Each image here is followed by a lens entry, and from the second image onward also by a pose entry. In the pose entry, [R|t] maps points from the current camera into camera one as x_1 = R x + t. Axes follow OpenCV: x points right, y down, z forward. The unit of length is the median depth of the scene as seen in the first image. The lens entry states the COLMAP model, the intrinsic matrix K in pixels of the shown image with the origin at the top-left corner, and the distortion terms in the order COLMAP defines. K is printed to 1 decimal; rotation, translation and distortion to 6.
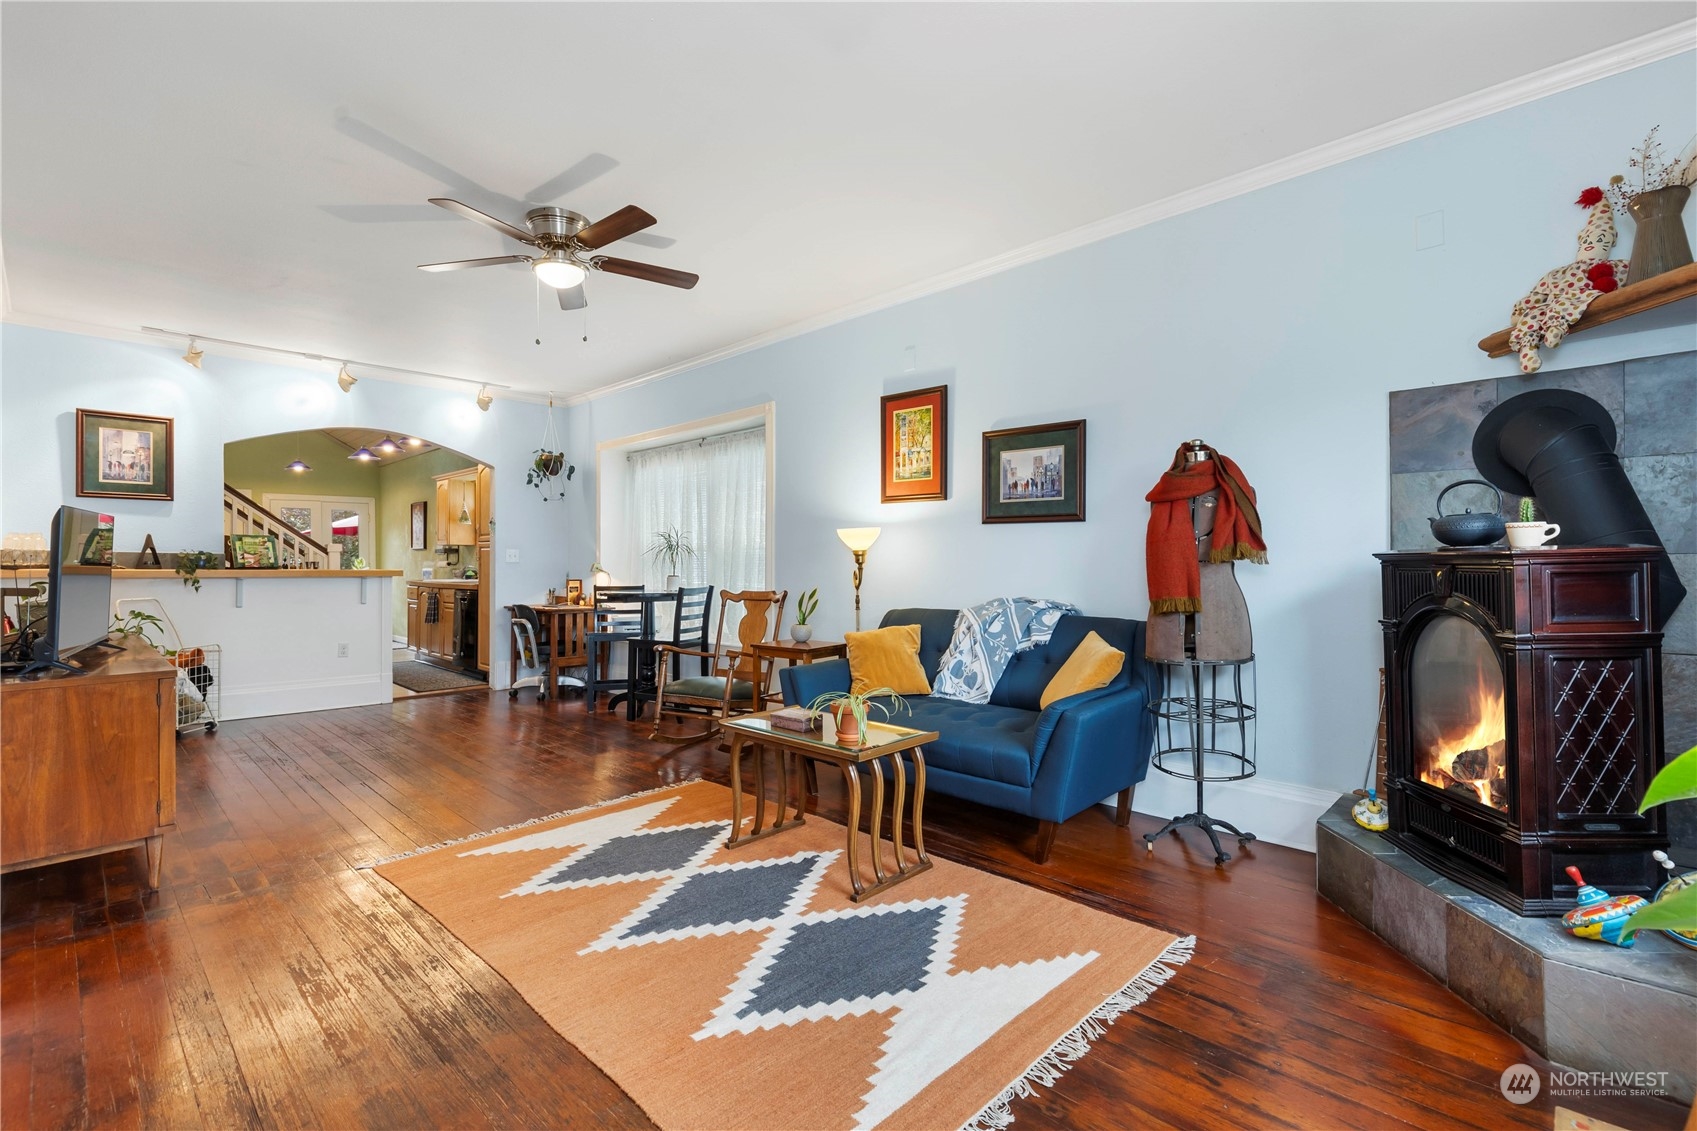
lens RADIAL K [[789.8, 0, 847.2], [0, 789.8, 560.6], [0, 0, 1]] dist [0.003601, -0.000241]
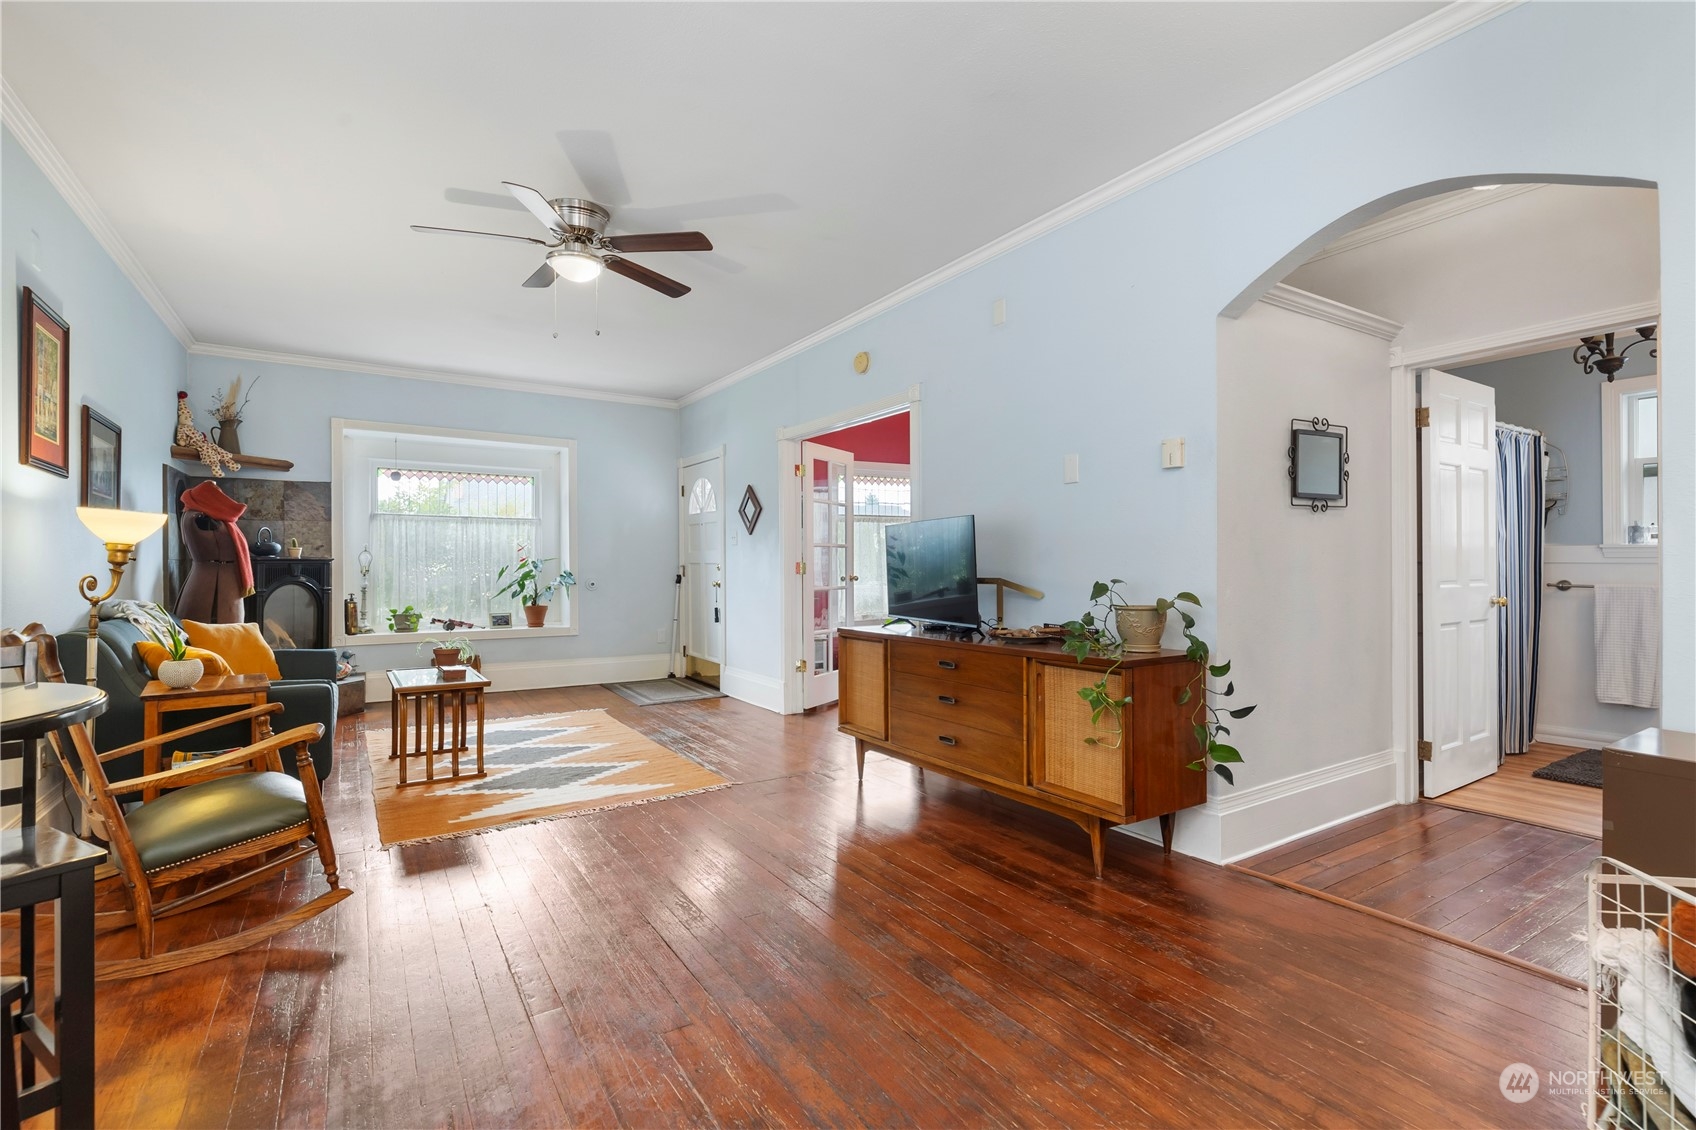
lens RADIAL K [[770.2, 0, 848.0], [0, 770.2, 565.0], [0, 0, 1]] dist [0.001084, -0.000378]
pose [[-0.977555, 0.006290, 0.210588, -0.943645], [0.005350, 0.999973, -0.005032, 0.015954], [-0.210614, -0.003793, -0.977562, 1.975148]]
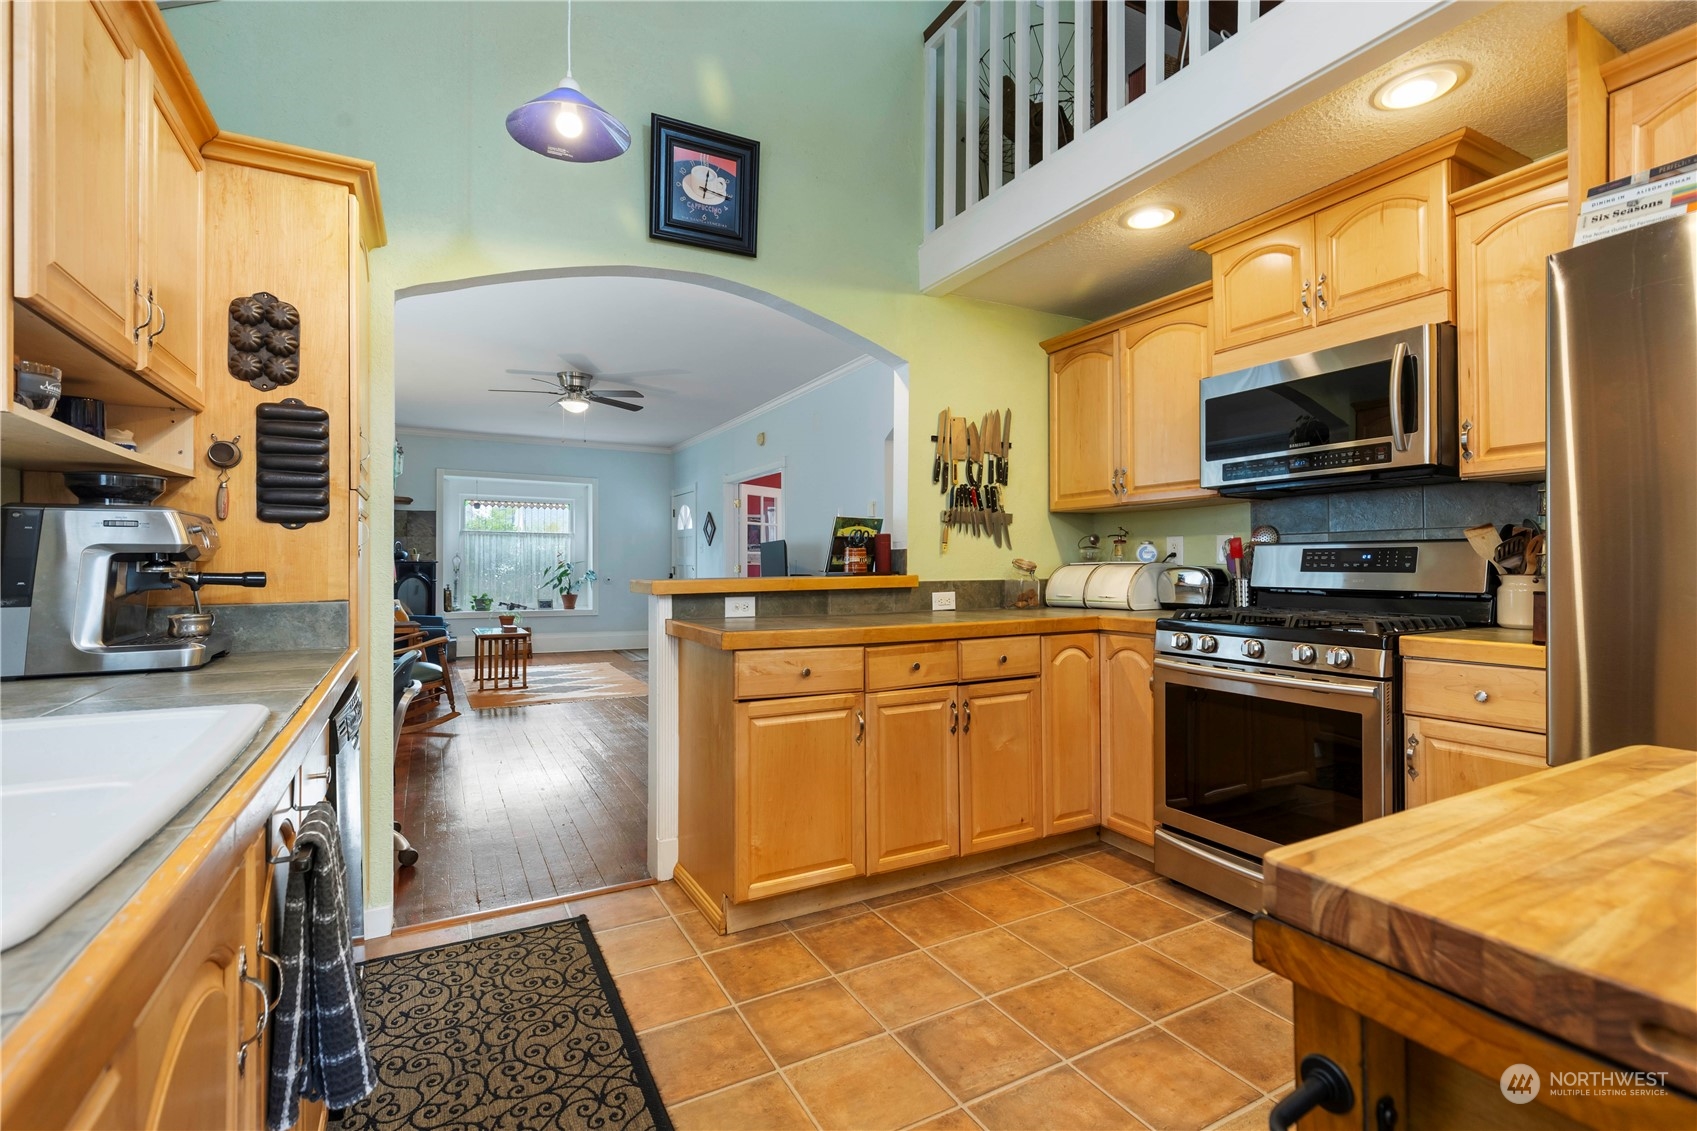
lens RADIAL K [[763.4, 0, 845.5], [0, 763.4, 558.9], [0, 0, 1]] dist [0.001522, -0.000039]
pose [[-0.959131, 0.006833, 0.282879, -1.509313], [0.002375, 0.999868, -0.016100, 0.022988], [-0.282951, -0.014770, -0.959021, 2.616741]]
